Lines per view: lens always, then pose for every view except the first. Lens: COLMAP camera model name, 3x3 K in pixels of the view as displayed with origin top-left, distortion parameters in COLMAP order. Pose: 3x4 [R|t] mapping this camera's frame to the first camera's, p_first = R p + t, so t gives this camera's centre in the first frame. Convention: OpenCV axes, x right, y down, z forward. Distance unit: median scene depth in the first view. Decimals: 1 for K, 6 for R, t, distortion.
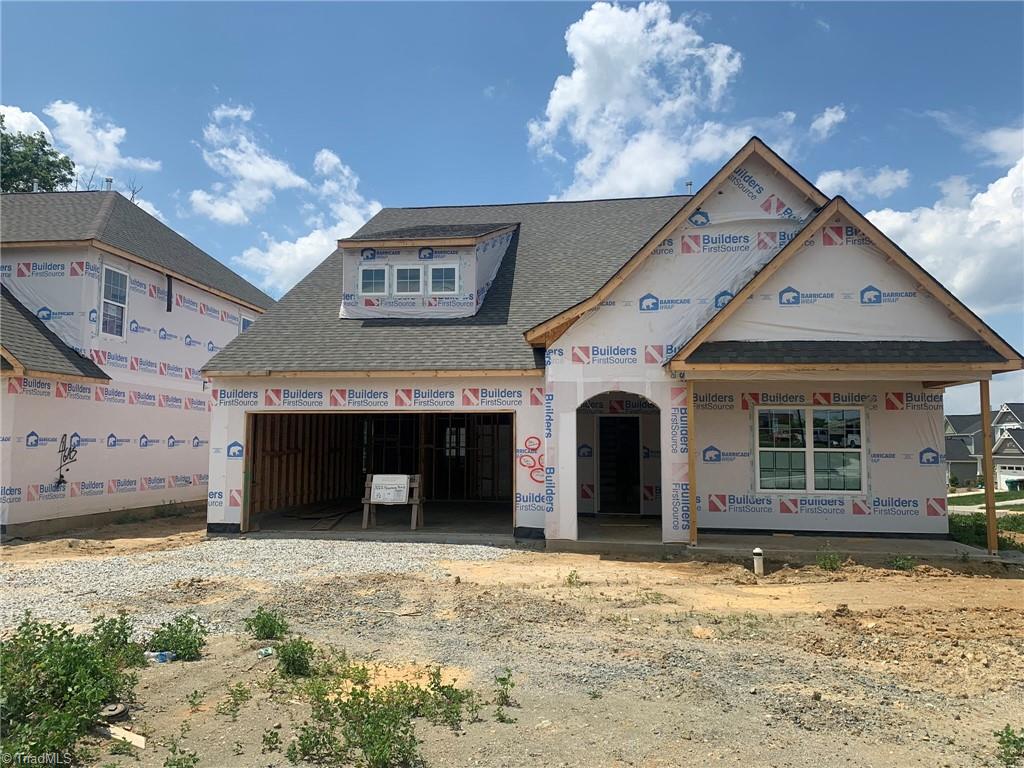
lens RADIAL K [[776.8, 0, 510.9], [0, 776.8, 380.7], [0, 0, 1]] dist [0.089296, -0.150689]
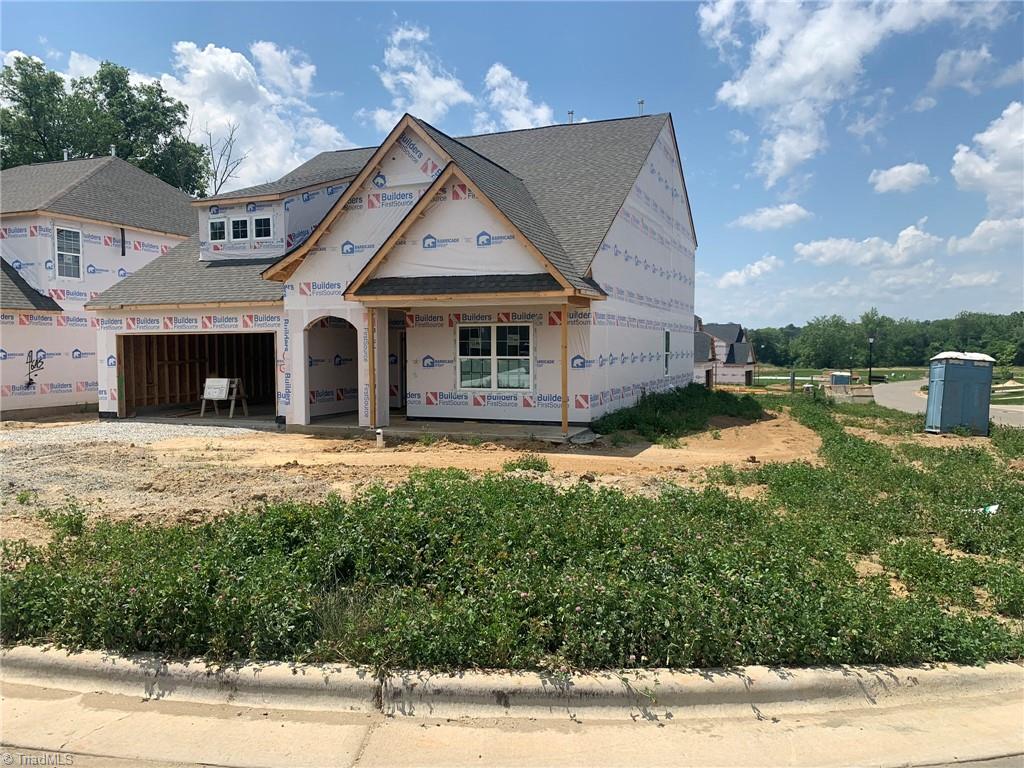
lens RADIAL K [[776.8, 0, 510.9], [0, 776.8, 380.7], [0, 0, 1]] dist [0.089296, -0.150689]
pose [[0.974435, -0.002948, -0.224649, 0.682074], [0.031170, 0.992017, 0.122188, -0.028073], [0.222495, -0.126066, 0.966749, -0.221998]]
